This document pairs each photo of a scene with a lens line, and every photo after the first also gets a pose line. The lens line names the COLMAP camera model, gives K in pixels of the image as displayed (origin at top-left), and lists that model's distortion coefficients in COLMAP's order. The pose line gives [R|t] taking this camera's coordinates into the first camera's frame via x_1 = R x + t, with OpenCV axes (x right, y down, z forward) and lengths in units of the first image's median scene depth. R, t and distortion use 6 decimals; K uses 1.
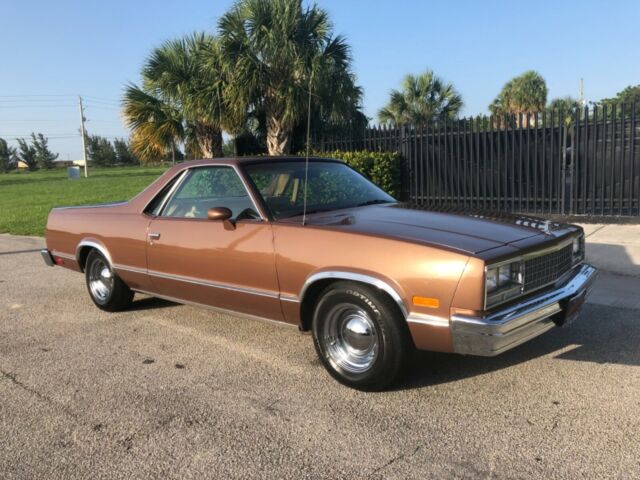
lens RADIAL K [[533.3, 0, 328.6], [0, 533.3, 240.1], [0, 0, 1]] dist [-0.002250, 0.051170]
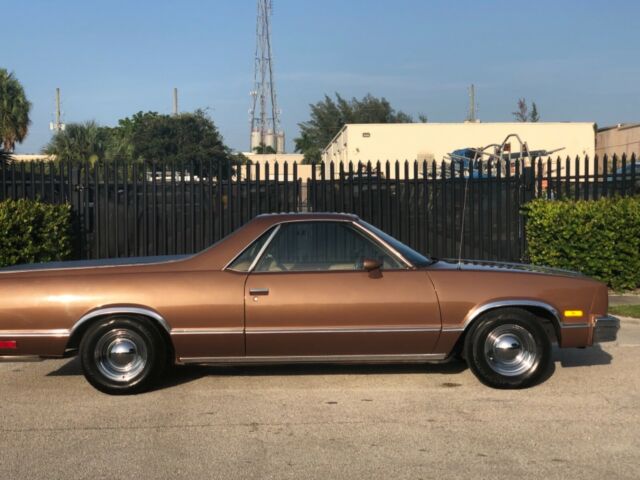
lens RADIAL K [[1010.0, 0, 320.0], [0, 1010.0, 240.0], [0, 0, 1]] dist [0.063831, 0.128681]
pose [[0.739308, 0.012735, 0.673247, -0.436244], [0.073430, 0.992334, -0.099407, 0.026789], [-0.669351, 0.122929, 0.732705, -0.125825]]
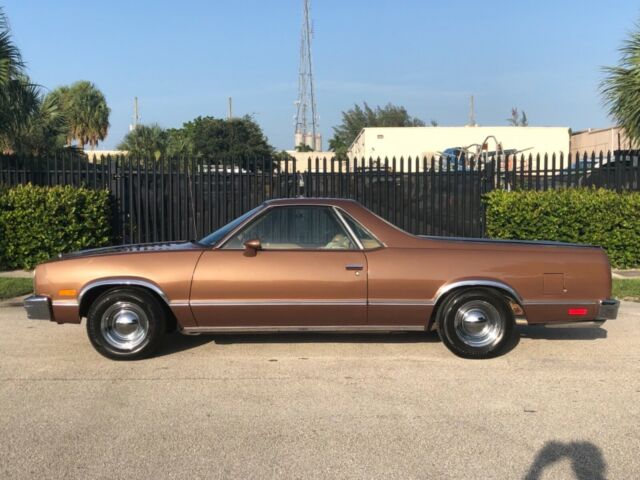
lens RADIAL K [[814.7, 0, 320.0], [0, 814.7, 240.0], [0, 0, 1]] dist [0.082763, -0.065293]
pose [[0.765299, 0.006936, 0.643638, -0.377545], [0.057999, 0.995131, -0.079686, 0.027129], [-0.641057, 0.098314, 0.761170, -0.138700]]
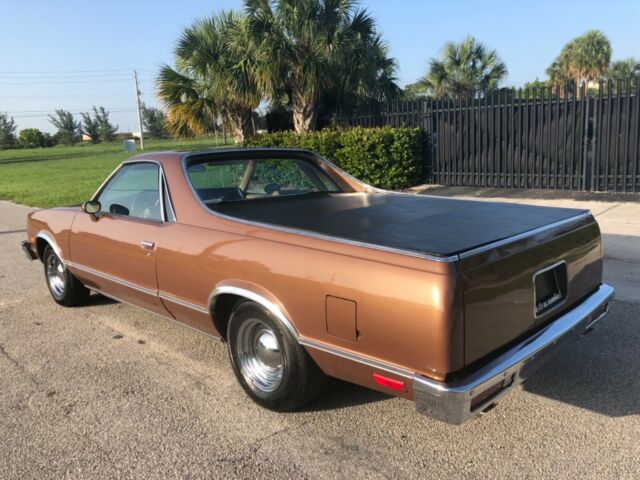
lens RADIAL K [[533.3, 0, 328.6], [0, 533.3, 240.1], [0, 0, 1]] dist [-0.002250, 0.051170]
pose [[0.994727, 0.007662, -0.102270, 0.056435], [-0.001694, 0.998297, 0.058316, -0.011204], [0.102543, -0.057836, 0.993046, -0.017074]]
